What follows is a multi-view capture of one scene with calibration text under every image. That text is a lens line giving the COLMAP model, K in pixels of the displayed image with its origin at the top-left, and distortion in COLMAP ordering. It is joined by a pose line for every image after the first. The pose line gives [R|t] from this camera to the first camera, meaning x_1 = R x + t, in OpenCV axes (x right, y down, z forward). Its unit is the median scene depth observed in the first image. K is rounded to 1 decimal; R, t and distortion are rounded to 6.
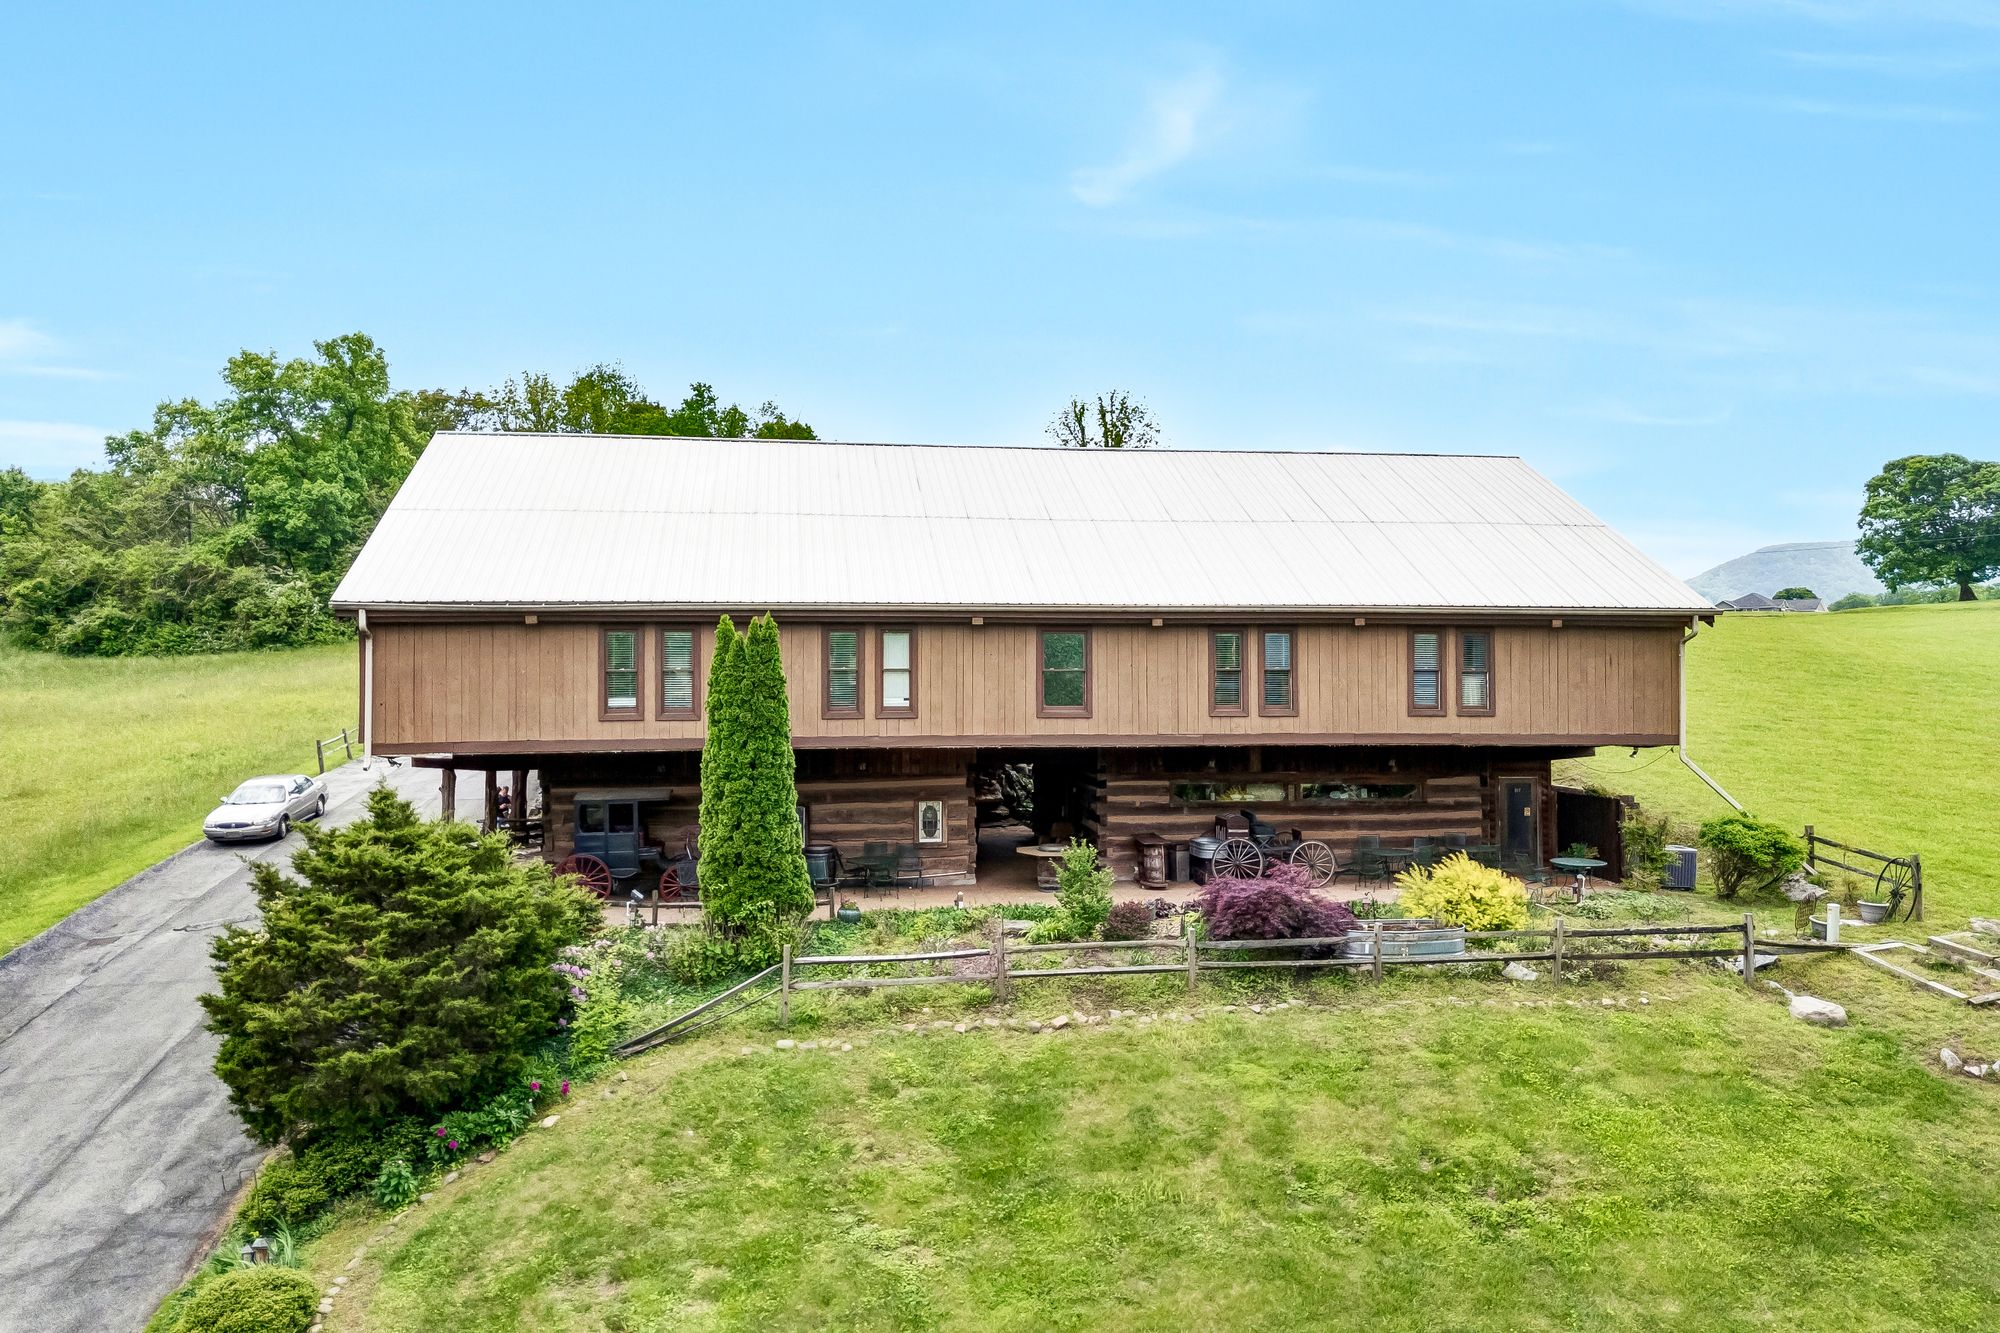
lens RADIAL K [[1502.1, 0, 1004.4], [0, 1502.1, 663.7], [0, 0, 1]] dist [0.028603, -0.028268]
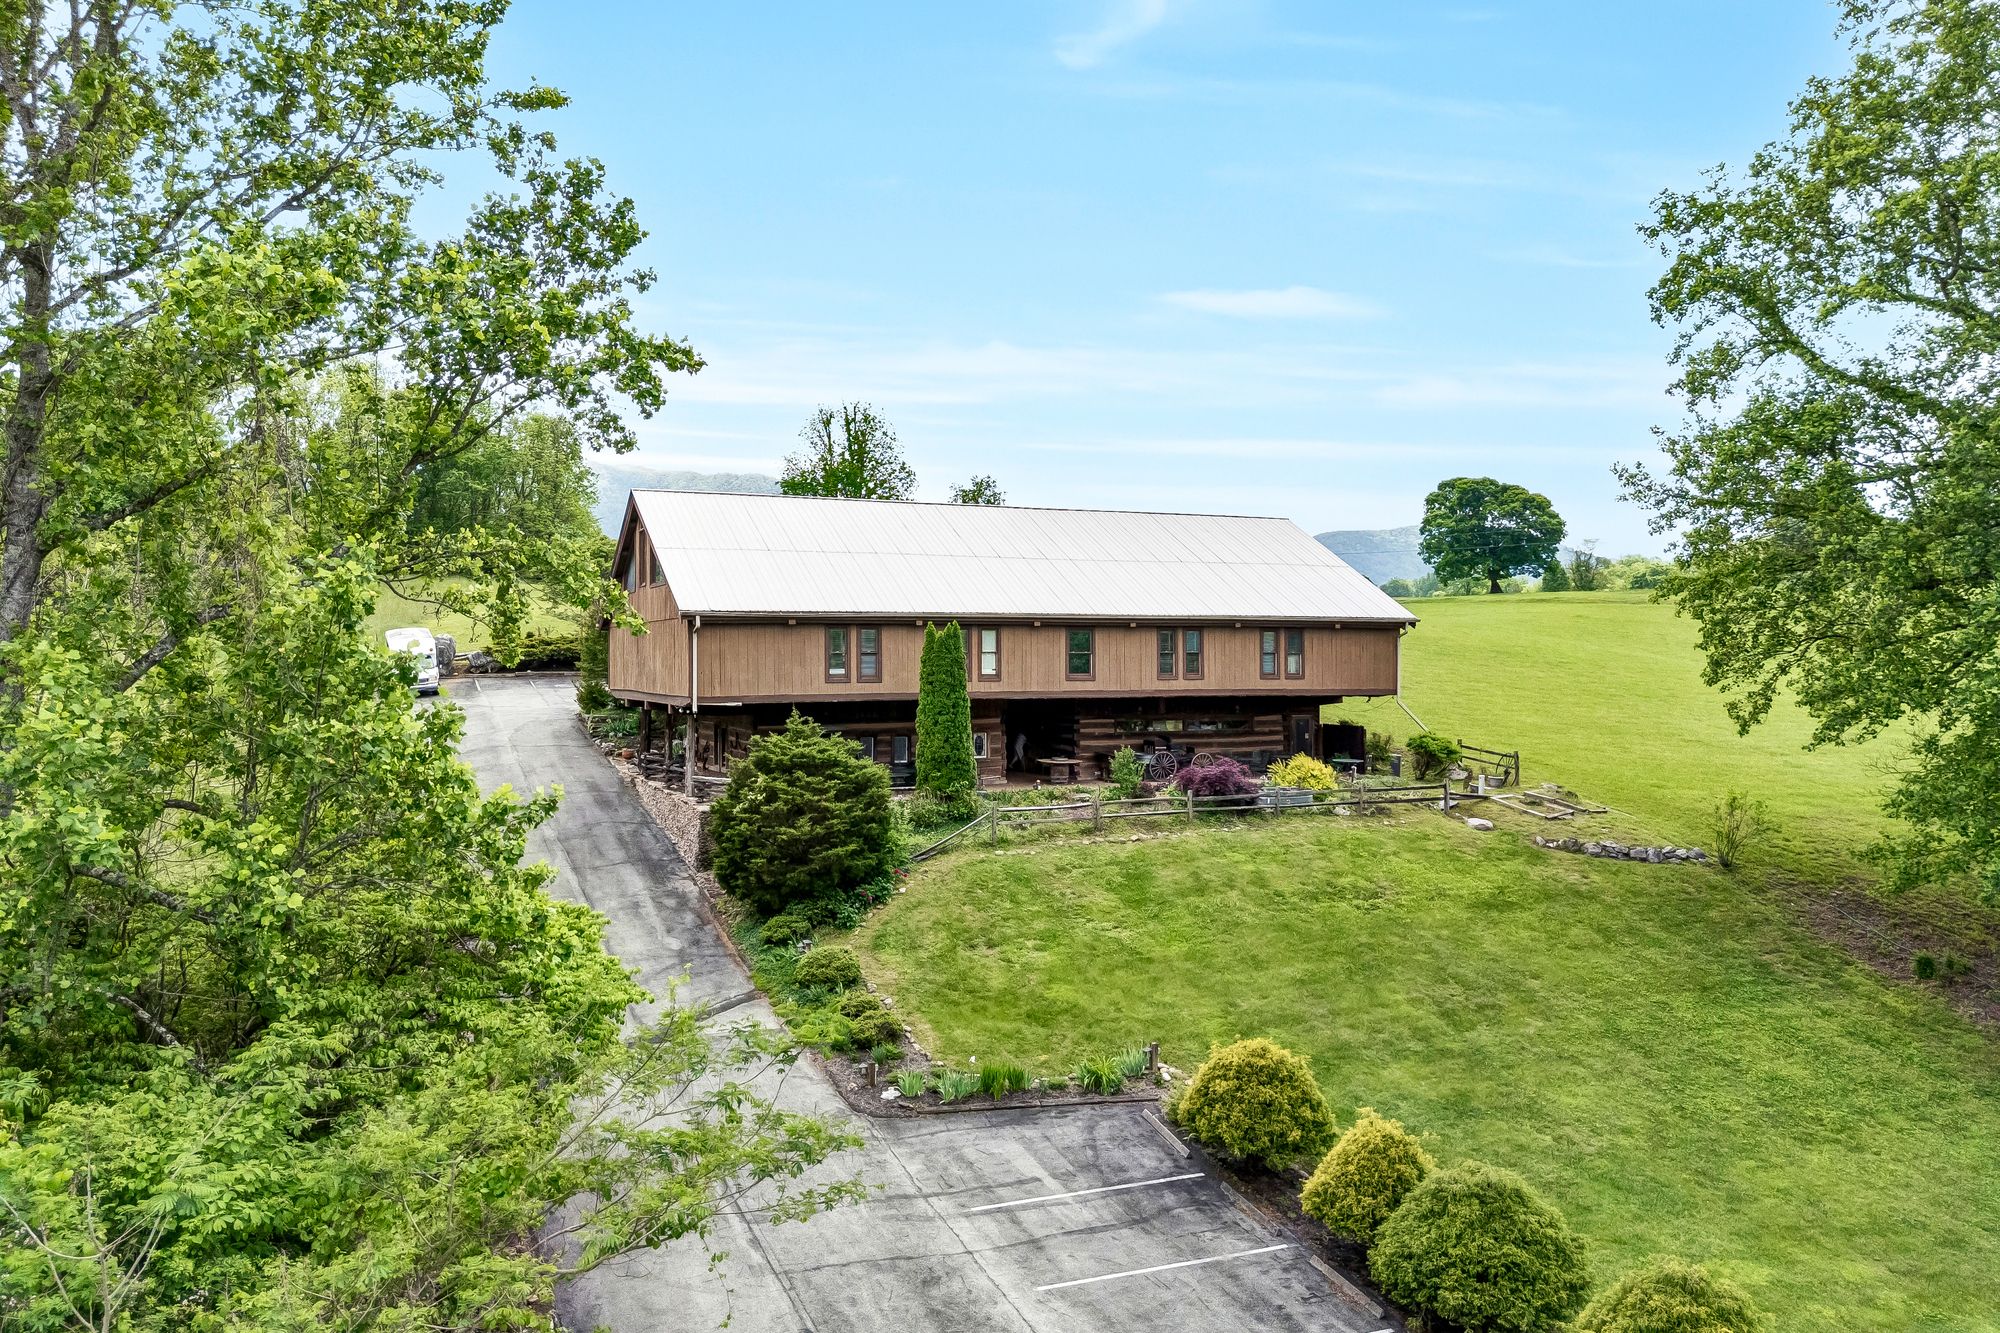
lens RADIAL K [[1502.1, 0, 1011.8], [0, 1502.1, 651.2], [0, 0, 1]] dist [0.028603, -0.028268]
pose [[0.964997, 0.001924, 0.262253, -0.485993], [-0.004496, 0.999948, 0.009207, -0.012735], [-0.262221, -0.010064, 0.964955, -0.632075]]
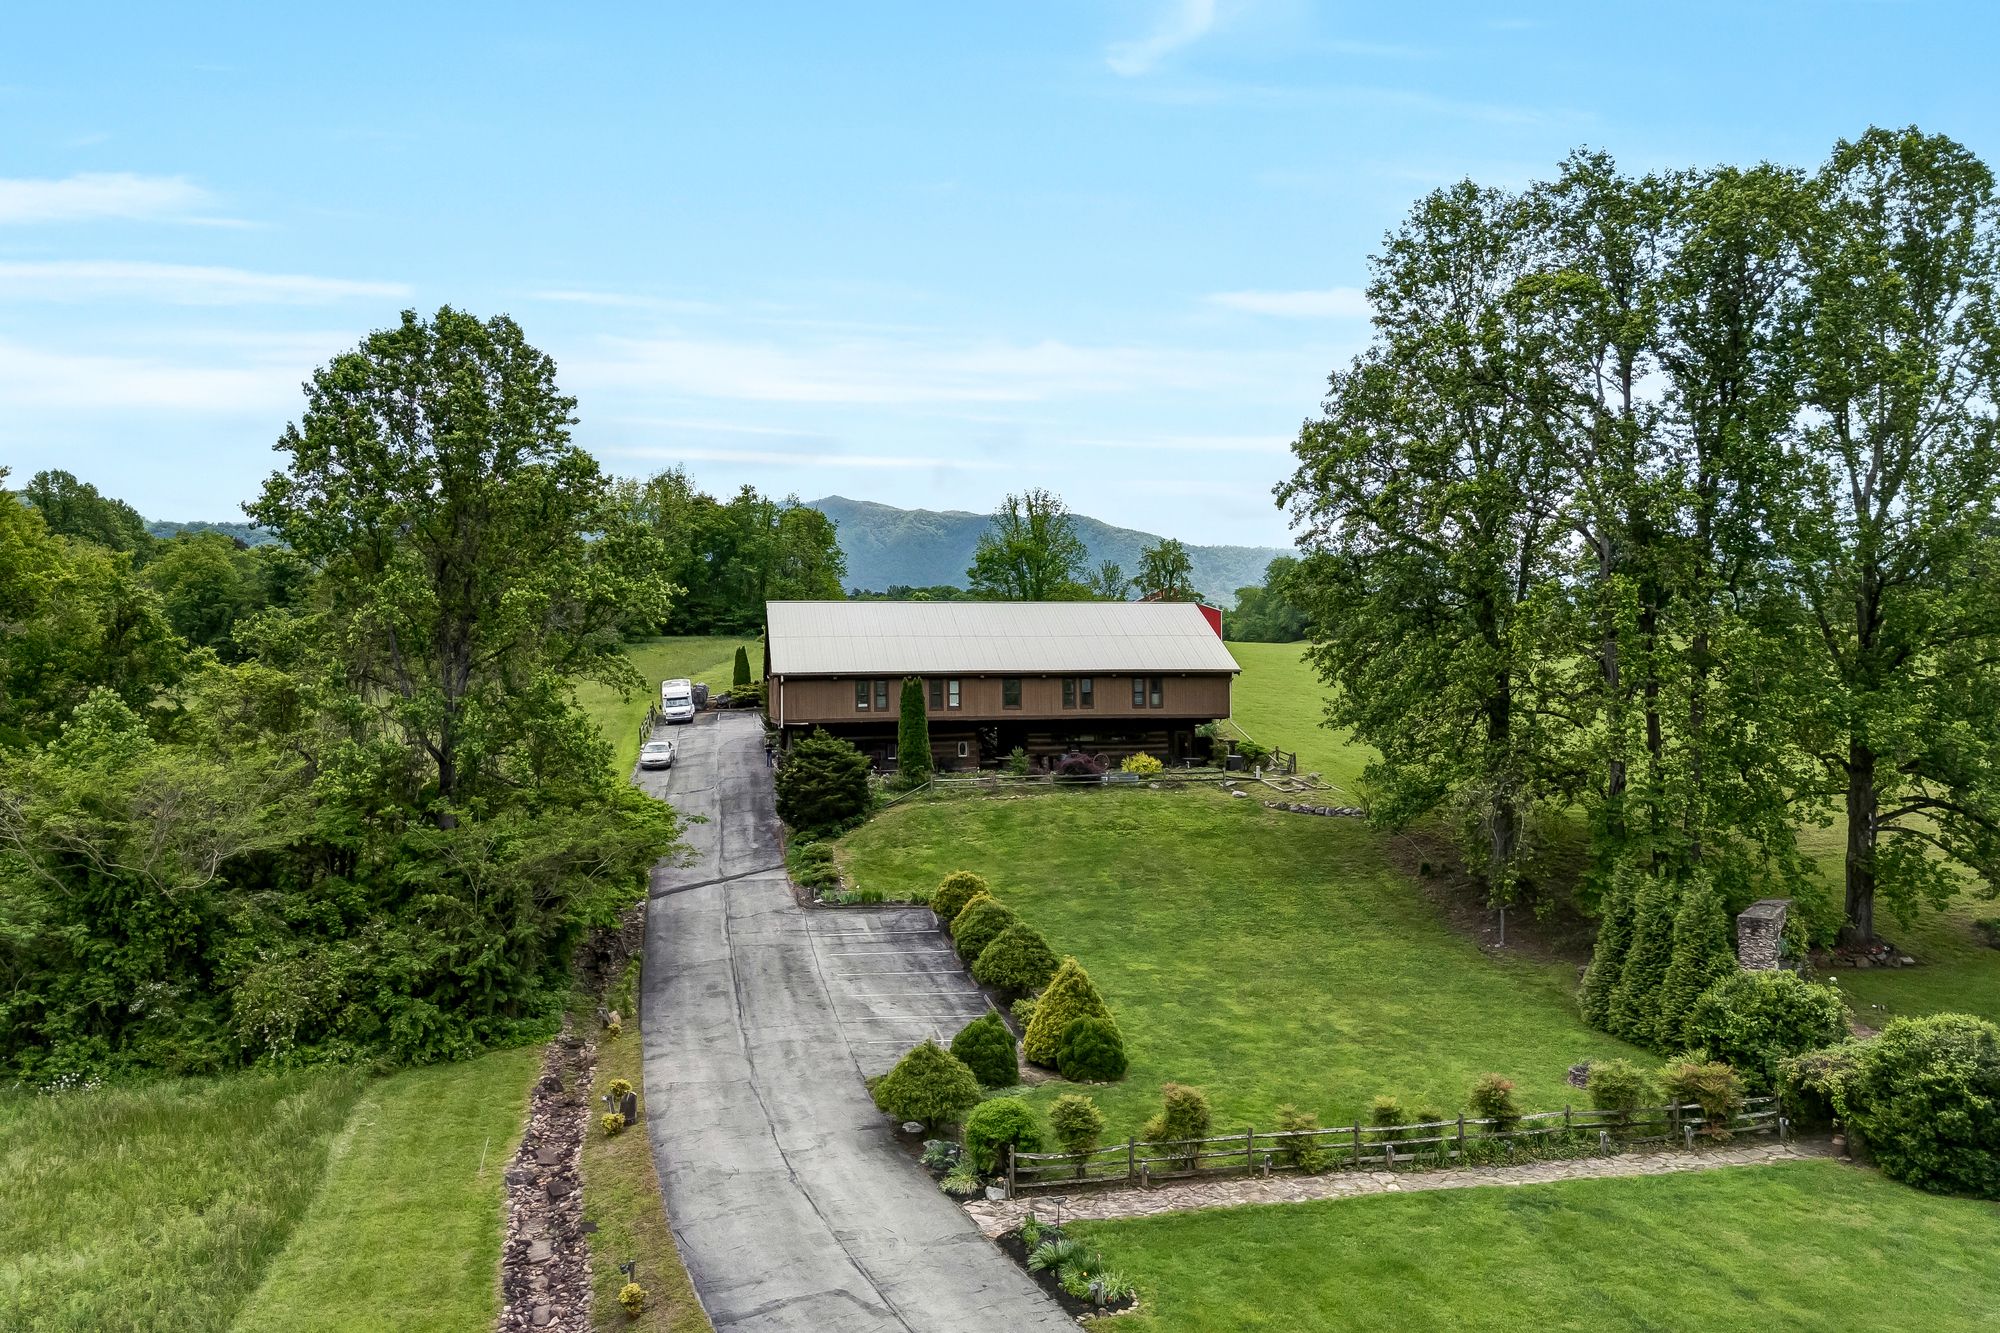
lens RADIAL K [[1502.1, 0, 1000.6], [0, 1502.1, 674.4], [0, 0, 1]] dist [0.028603, -0.028268]
pose [[0.999120, -0.007775, 0.041226, -0.101487], [0.007736, 0.999969, 0.001097, -0.035901], [-0.041233, -0.000777, 0.999149, -1.898805]]
